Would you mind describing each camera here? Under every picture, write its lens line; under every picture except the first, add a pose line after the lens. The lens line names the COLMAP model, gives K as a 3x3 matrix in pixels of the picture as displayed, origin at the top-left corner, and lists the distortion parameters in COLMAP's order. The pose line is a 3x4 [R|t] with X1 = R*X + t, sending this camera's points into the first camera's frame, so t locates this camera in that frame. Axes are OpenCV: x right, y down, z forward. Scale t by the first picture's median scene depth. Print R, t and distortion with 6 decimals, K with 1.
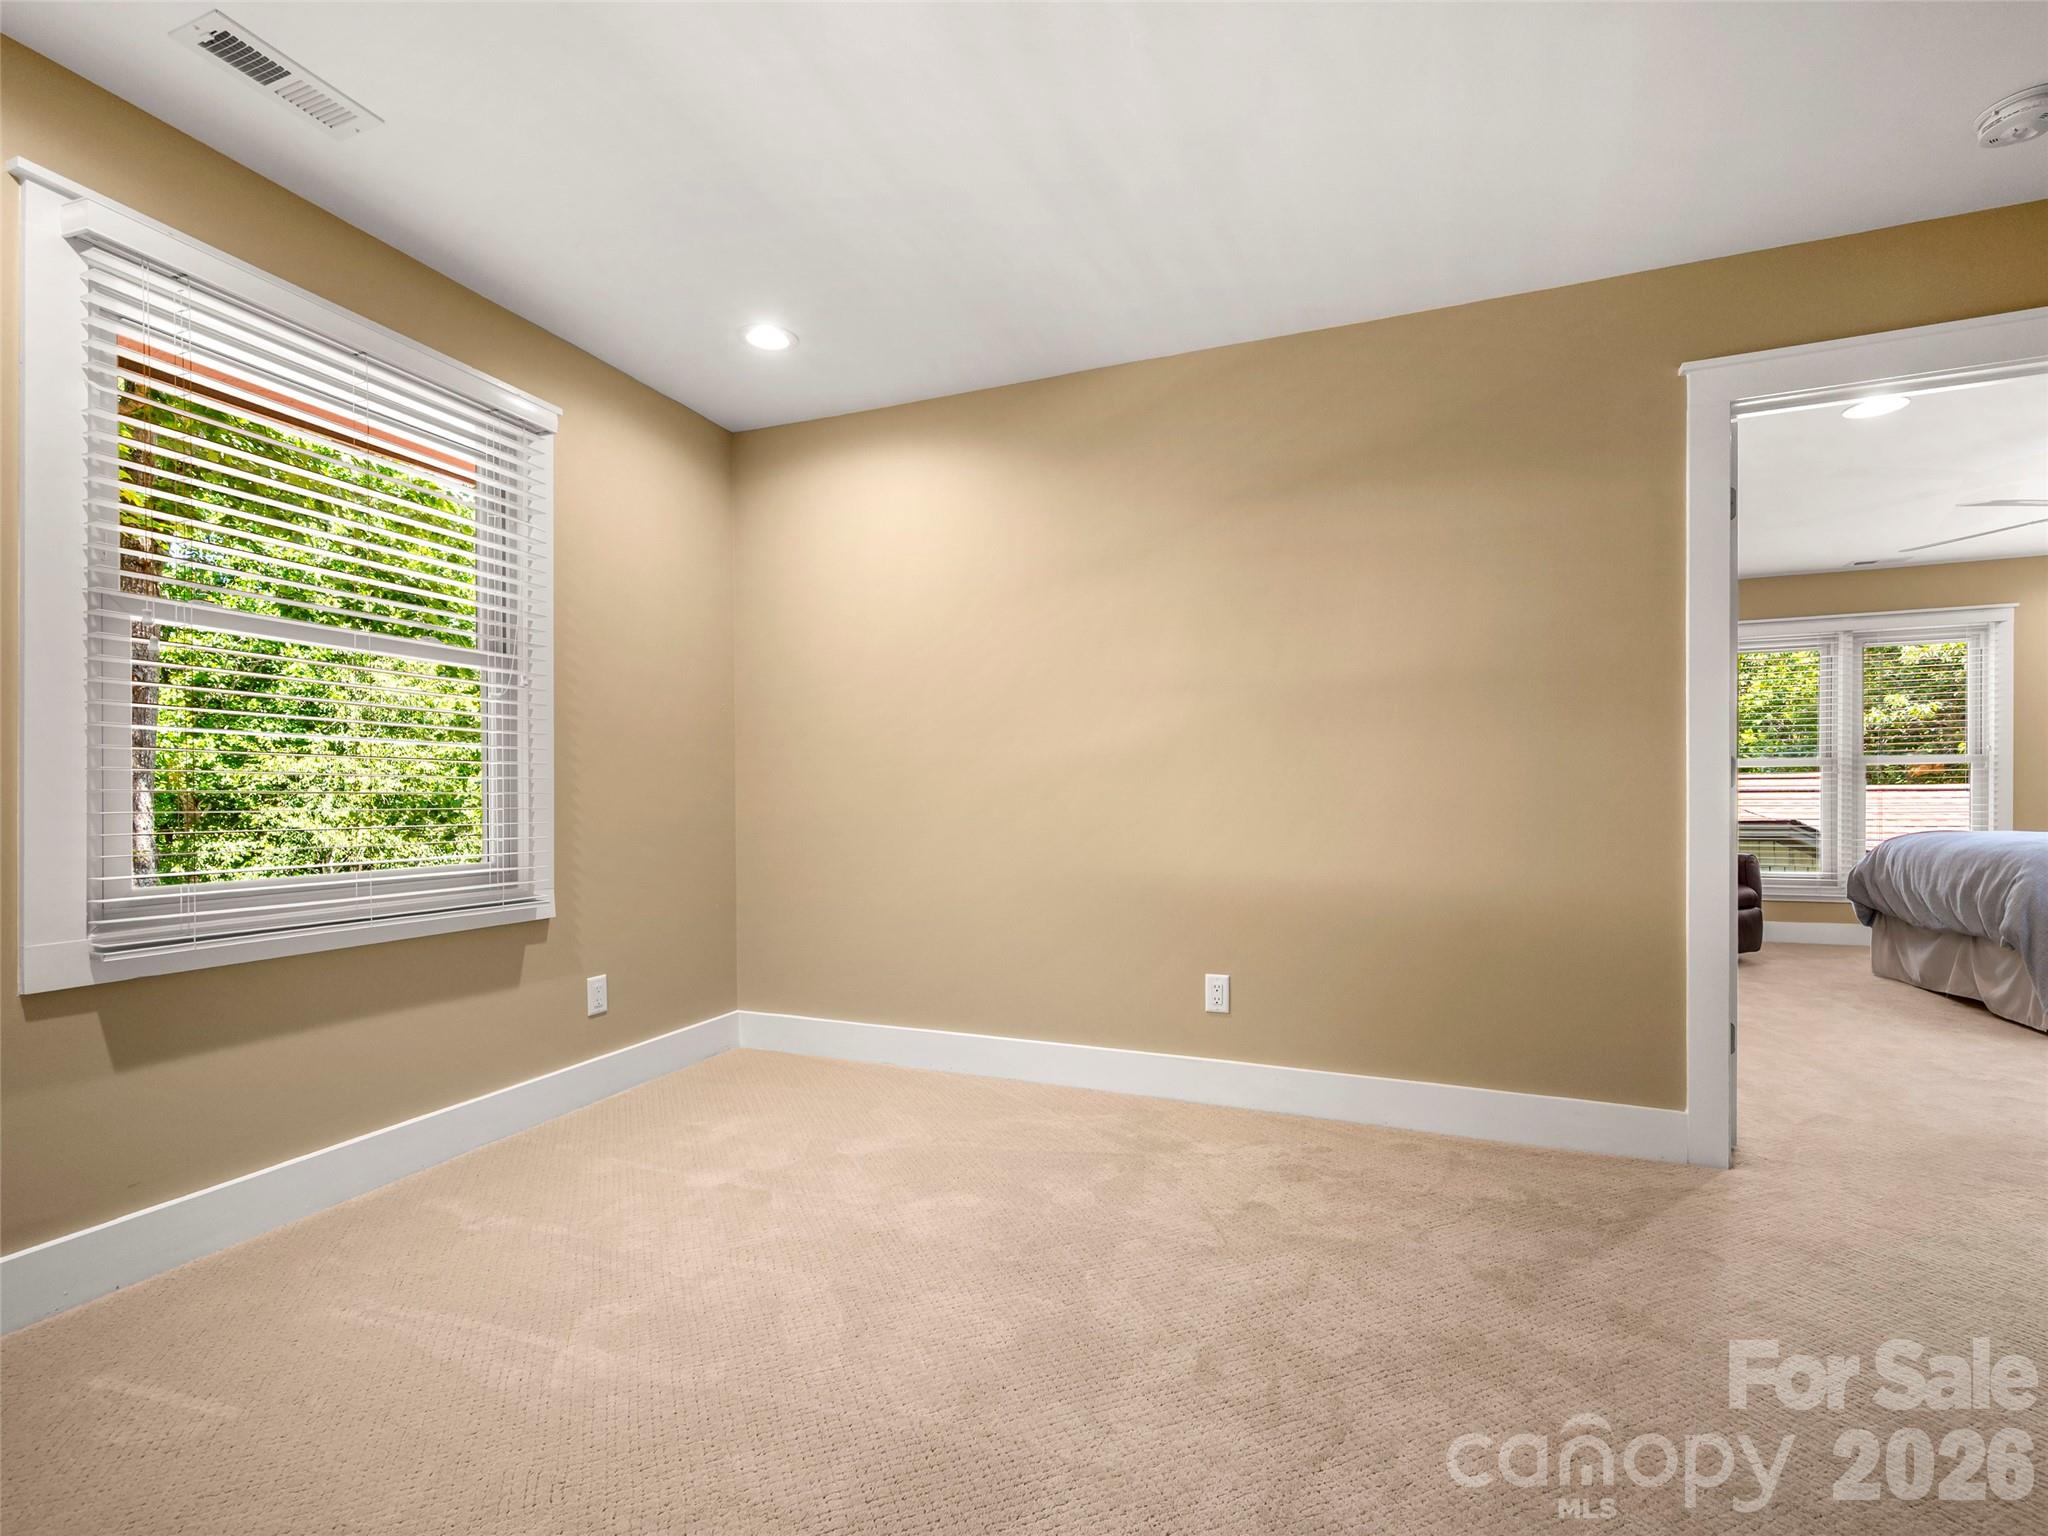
lens RADIAL K [[939.5, 0, 1013.2], [0, 939.5, 799.2], [0, 0, 1]] dist [0.003553, 0.000289]
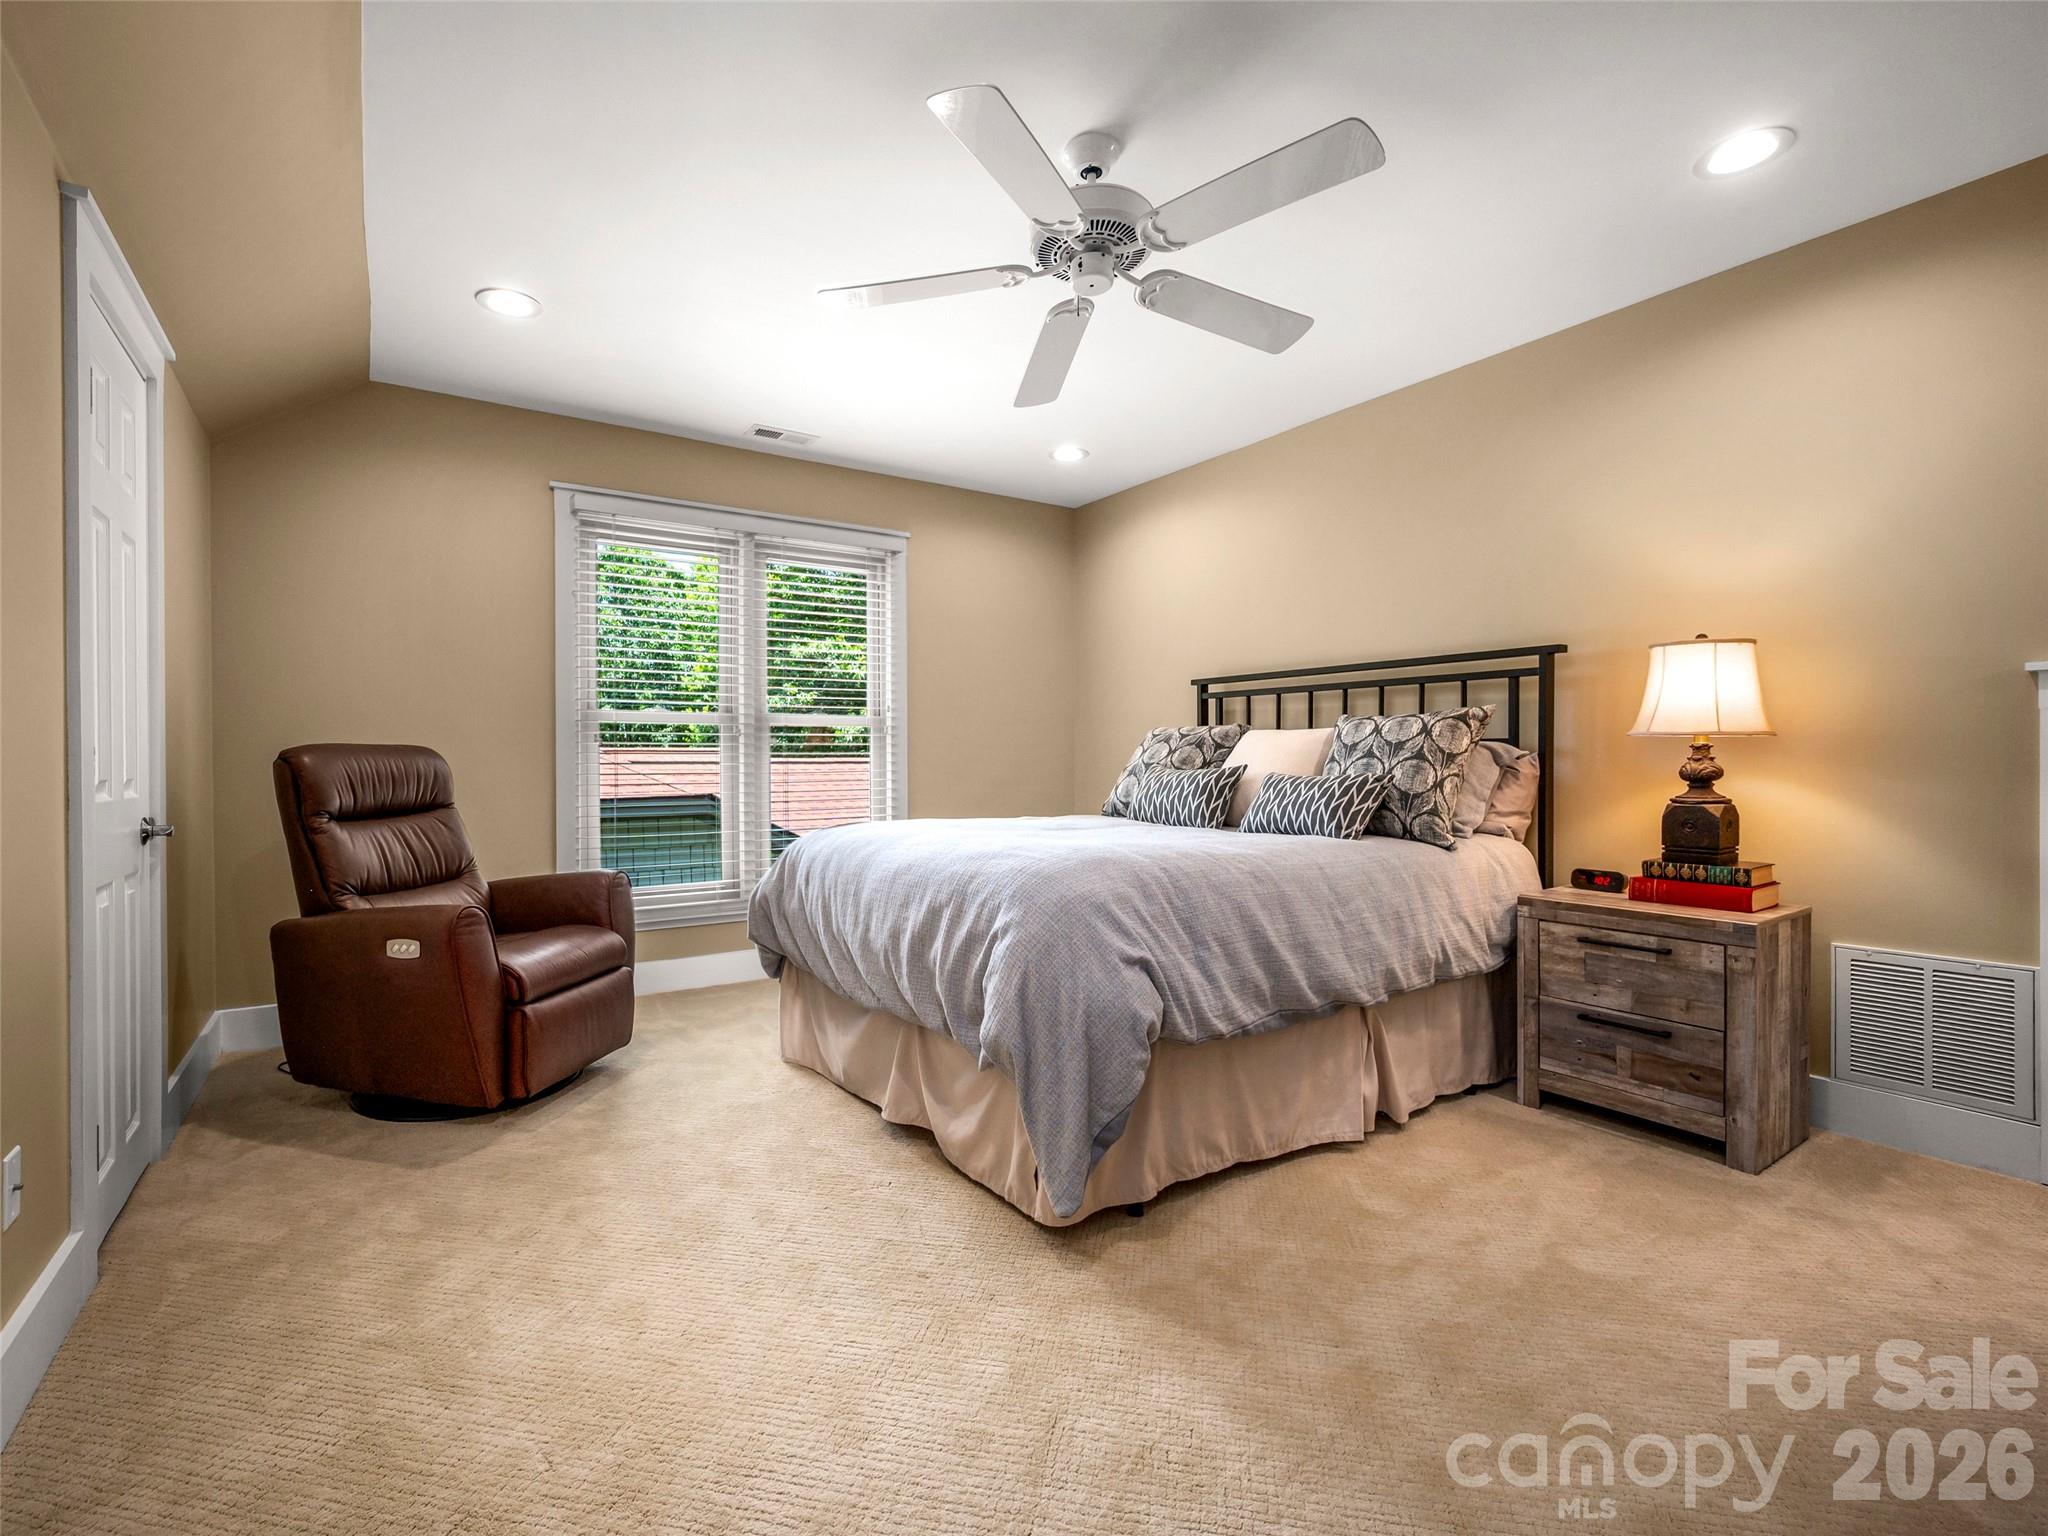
lens RADIAL K [[939.5, 0, 1022.4], [0, 939.5, 769.0], [0, 0, 1]] dist [0.003553, 0.000289]
pose [[0.542944, -0.006968, 0.839740, 0.523419], [0.010388, 0.999945, 0.001580, -0.003128], [-0.839705, 0.007865, 0.542986, 0.578351]]
